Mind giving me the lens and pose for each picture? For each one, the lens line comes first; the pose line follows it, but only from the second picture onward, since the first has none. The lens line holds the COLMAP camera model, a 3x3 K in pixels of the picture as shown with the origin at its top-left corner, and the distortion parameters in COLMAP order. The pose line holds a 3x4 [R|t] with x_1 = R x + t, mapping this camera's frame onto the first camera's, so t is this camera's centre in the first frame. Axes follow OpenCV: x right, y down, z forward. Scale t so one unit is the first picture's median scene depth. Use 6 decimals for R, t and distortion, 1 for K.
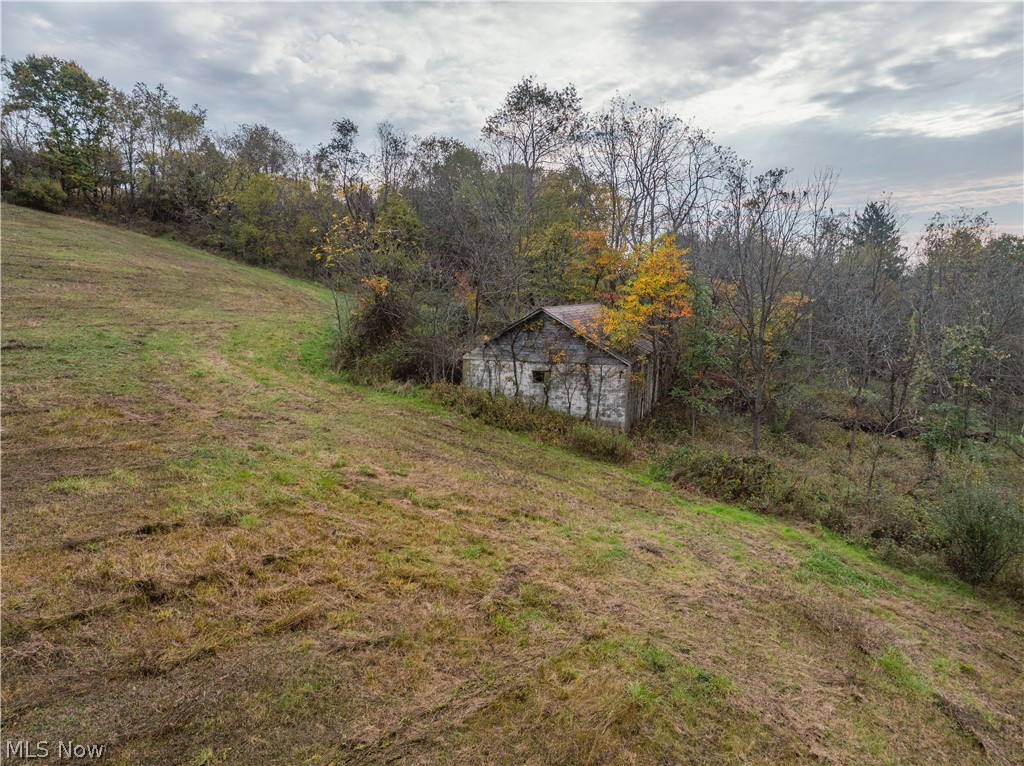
lens RADIAL K [[712.1, 0, 512.0], [0, 712.1, 383.0], [0, 0, 1]] dist [-0.038781, 0.002183]
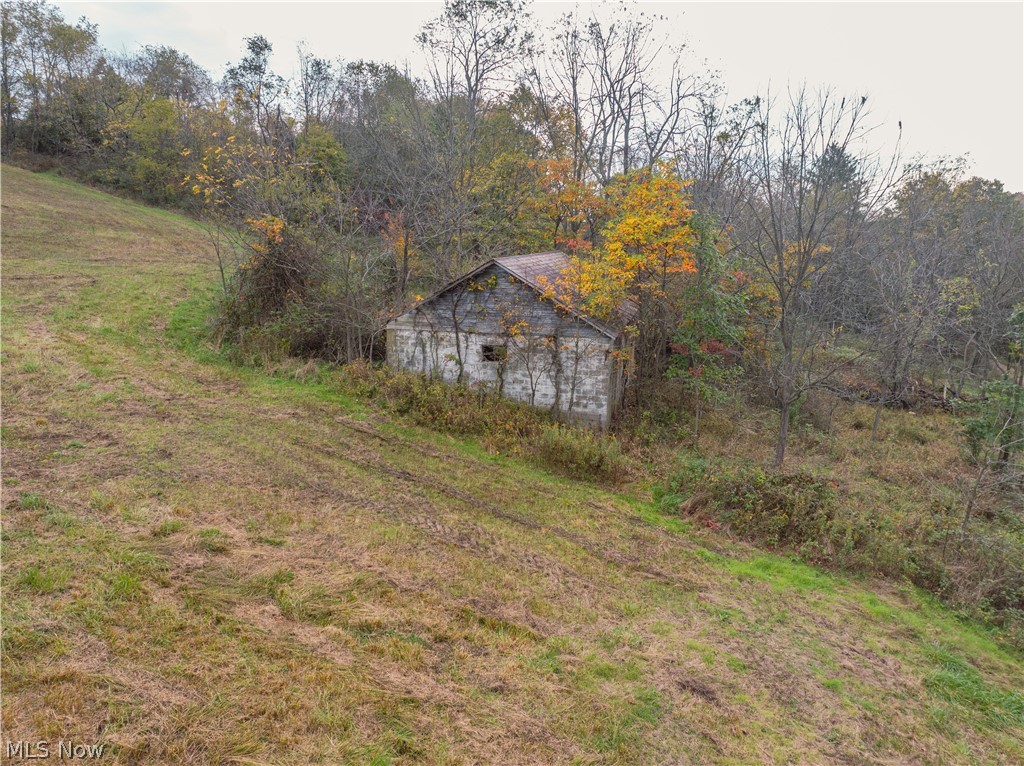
lens RADIAL K [[712.1, 0, 512.0], [0, 712.1, 383.0], [0, 0, 1]] dist [-0.038781, 0.002183]
pose [[0.996656, -0.012804, 0.080701, 0.000221], [0.006650, 0.997080, 0.076073, -0.033721], [-0.081439, -0.075282, 0.993831, 0.259730]]
